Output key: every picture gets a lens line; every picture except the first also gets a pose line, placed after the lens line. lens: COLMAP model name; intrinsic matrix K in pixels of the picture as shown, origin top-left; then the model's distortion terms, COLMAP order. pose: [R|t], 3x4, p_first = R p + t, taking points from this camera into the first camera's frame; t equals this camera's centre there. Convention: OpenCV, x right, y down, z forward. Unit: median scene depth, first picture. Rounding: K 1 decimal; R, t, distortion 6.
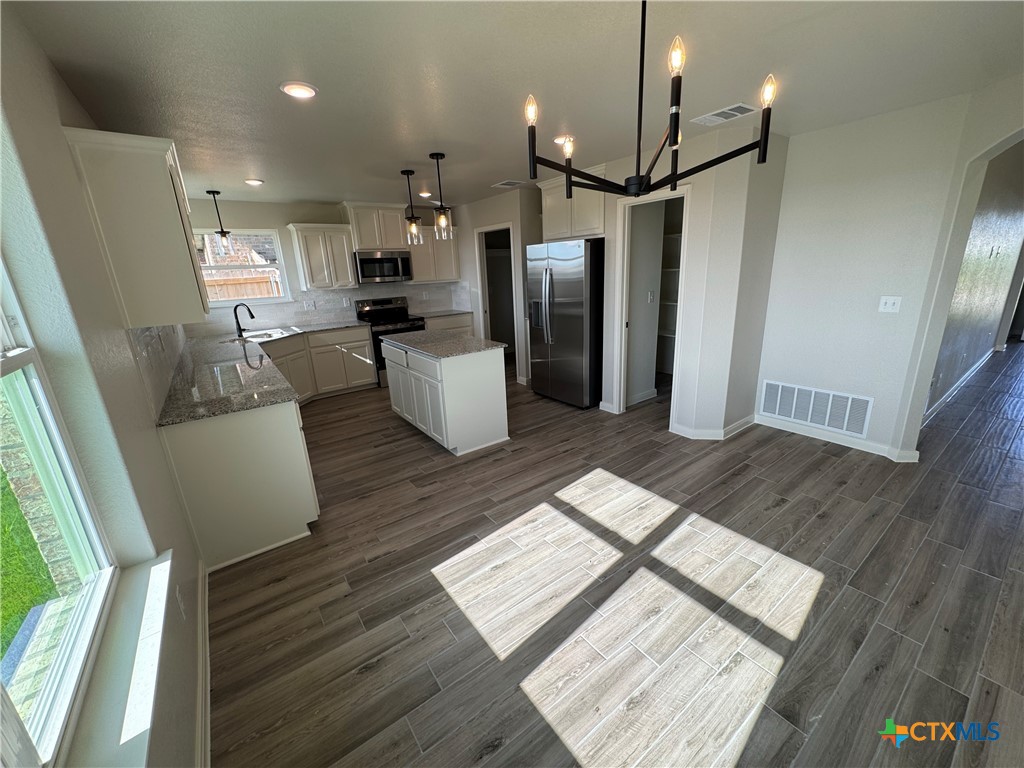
lens RADIAL K [[408.8, 0, 512.7], [0, 408.8, 385.1], [0, 0, 1]] dist [-0.004479, 0.000144]
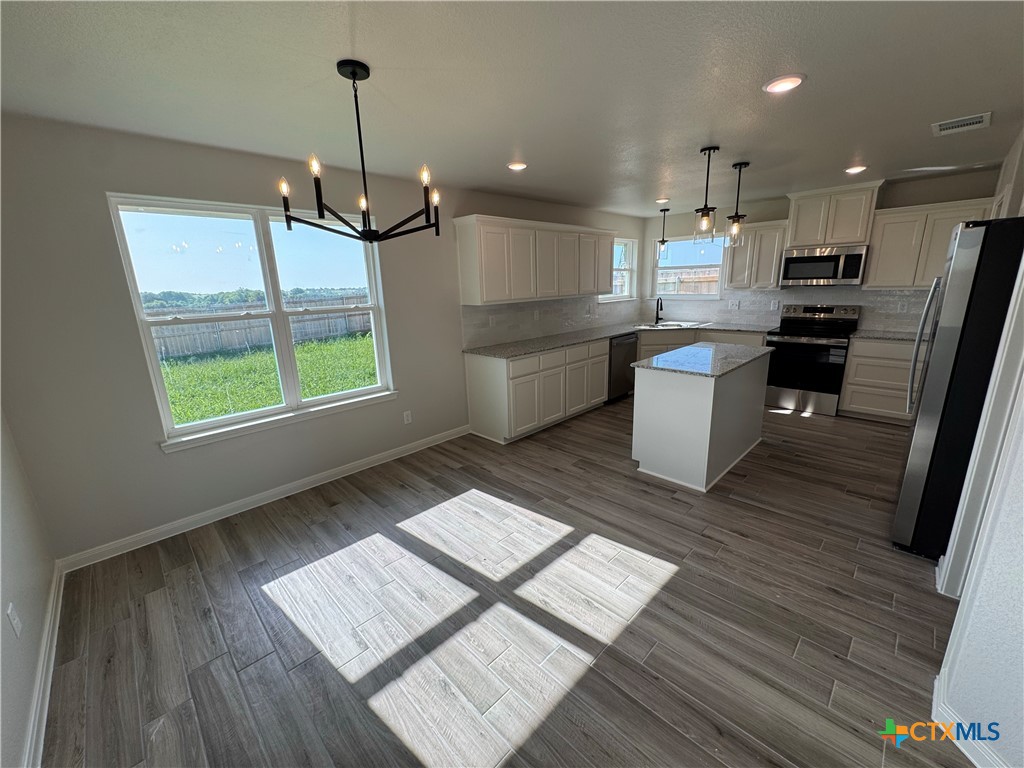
lens RADIAL K [[408.8, 0, 512.4], [0, 408.8, 384.6], [0, 0, 1]] dist [-0.004479, 0.000144]
pose [[0.147771, 0.278978, -0.948860, 0.622934], [-0.252745, 0.938189, 0.236479, -0.155436], [0.956182, 0.204875, 0.209147, 0.427225]]
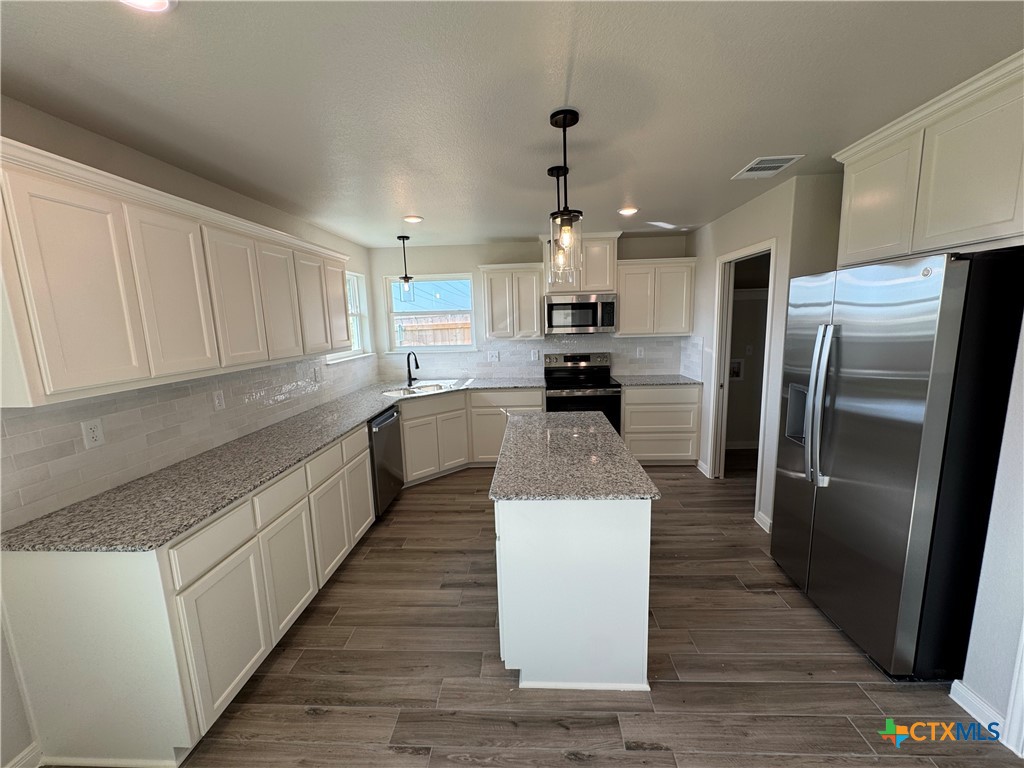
lens RADIAL K [[408.8, 0, 512.7], [0, 408.8, 384.3], [0, 0, 1]] dist [-0.004479, 0.000144]
pose [[0.776600, 0.118447, -0.618759, 0.113632], [-0.180483, 0.982829, -0.038382, -0.157064], [0.603588, 0.141483, 0.784643, 0.495900]]
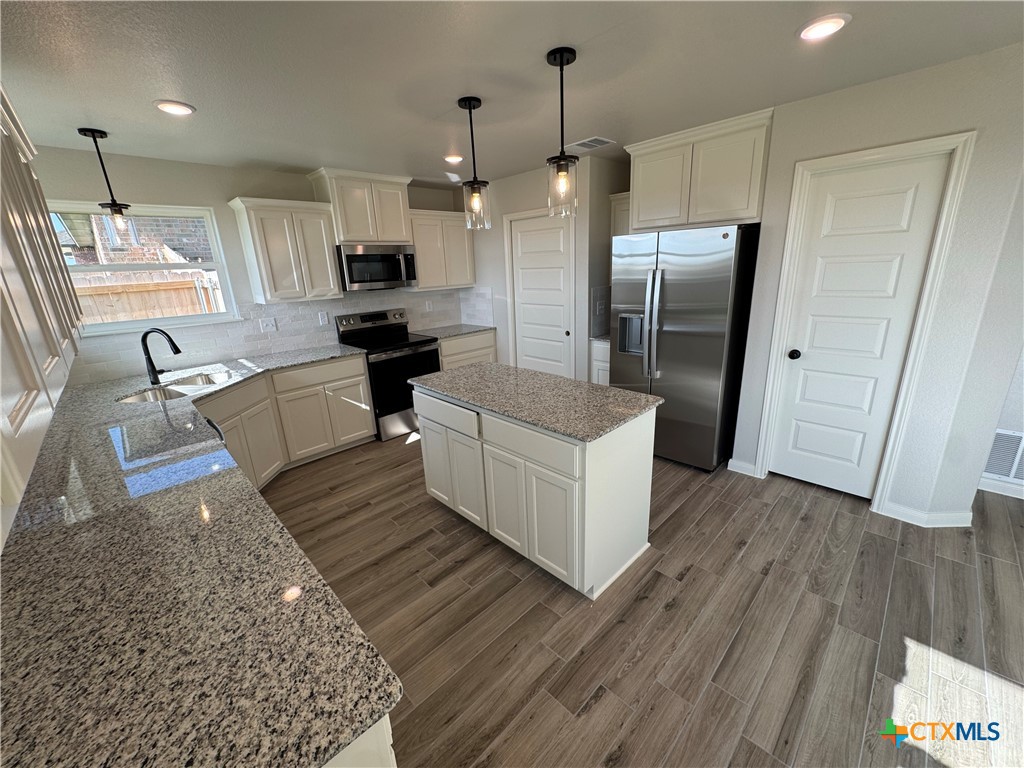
lens RADIAL K [[408.8, 0, 512.8], [0, 408.8, 384.7], [0, 0, 1]] dist [-0.004479, 0.000144]
pose [[0.989438, -0.038399, 0.139777, -0.285010], [0.039041, 0.999236, -0.001856, -0.116150], [-0.139598, 0.007293, 0.990181, 0.411562]]
